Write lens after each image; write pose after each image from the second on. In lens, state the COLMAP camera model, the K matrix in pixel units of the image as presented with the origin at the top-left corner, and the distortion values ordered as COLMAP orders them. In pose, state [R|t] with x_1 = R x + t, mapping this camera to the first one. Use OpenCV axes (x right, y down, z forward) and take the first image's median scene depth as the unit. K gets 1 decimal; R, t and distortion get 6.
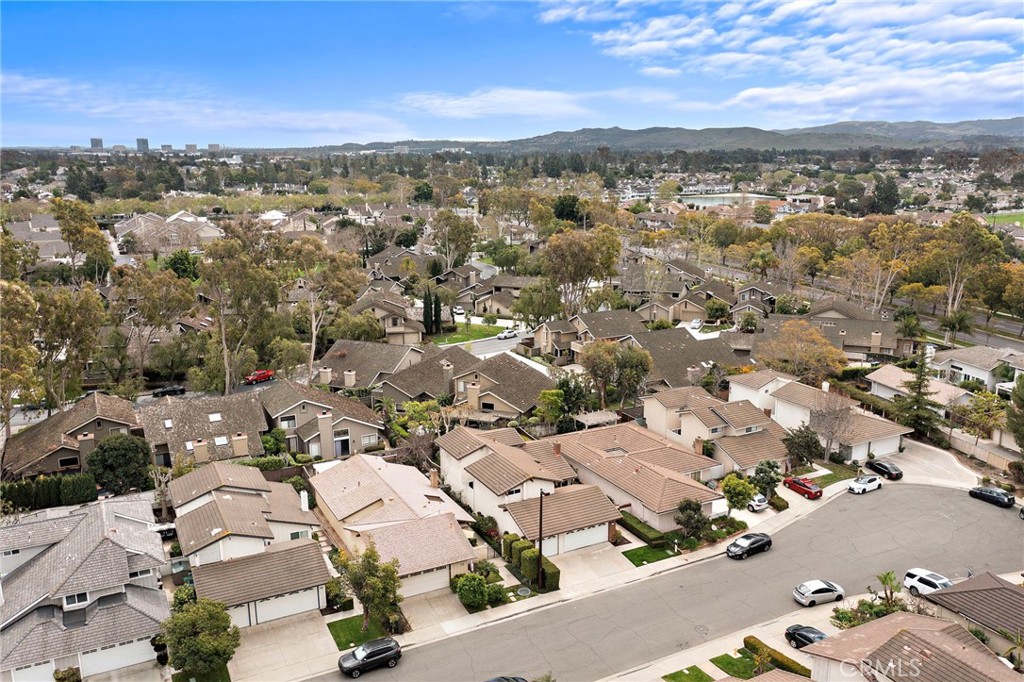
lens RADIAL K [[810.8, 0, 513.8], [0, 810.8, 341.1], [0, 0, 1]] dist [-0.010973, -0.003487]
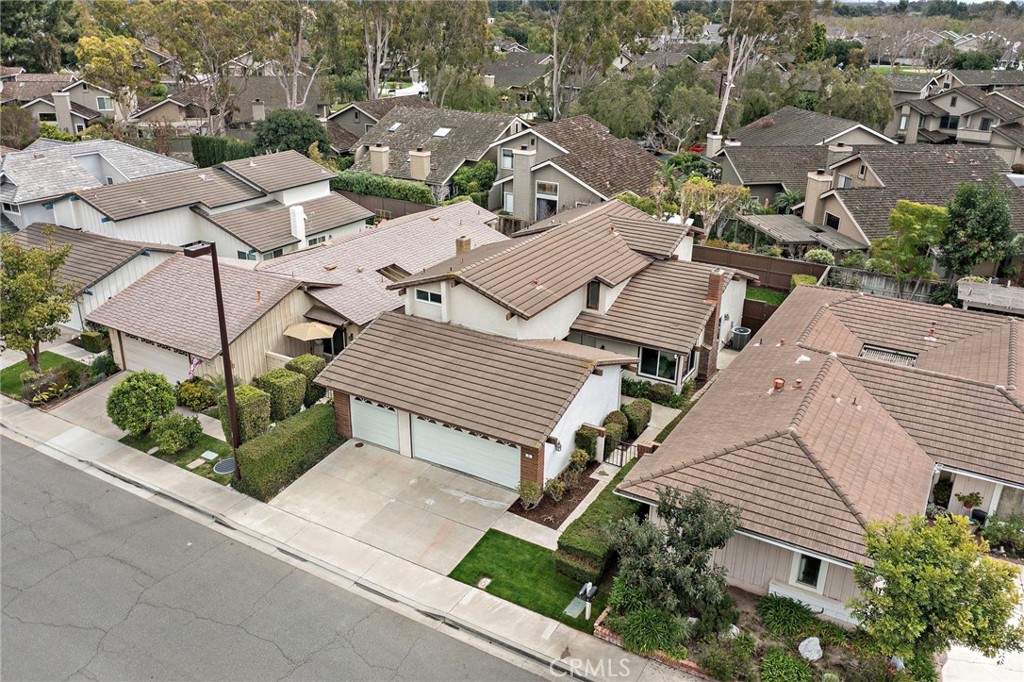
lens RADIAL K [[810.8, 0, 511.7], [0, 810.8, 340.0], [0, 0, 1]] dist [-0.010973, -0.003487]
pose [[0.527550, 0.333389, -0.781372, 0.347998], [-0.200335, 0.942658, 0.266948, 0.069181], [0.825565, 0.015708, 0.564089, 0.698009]]
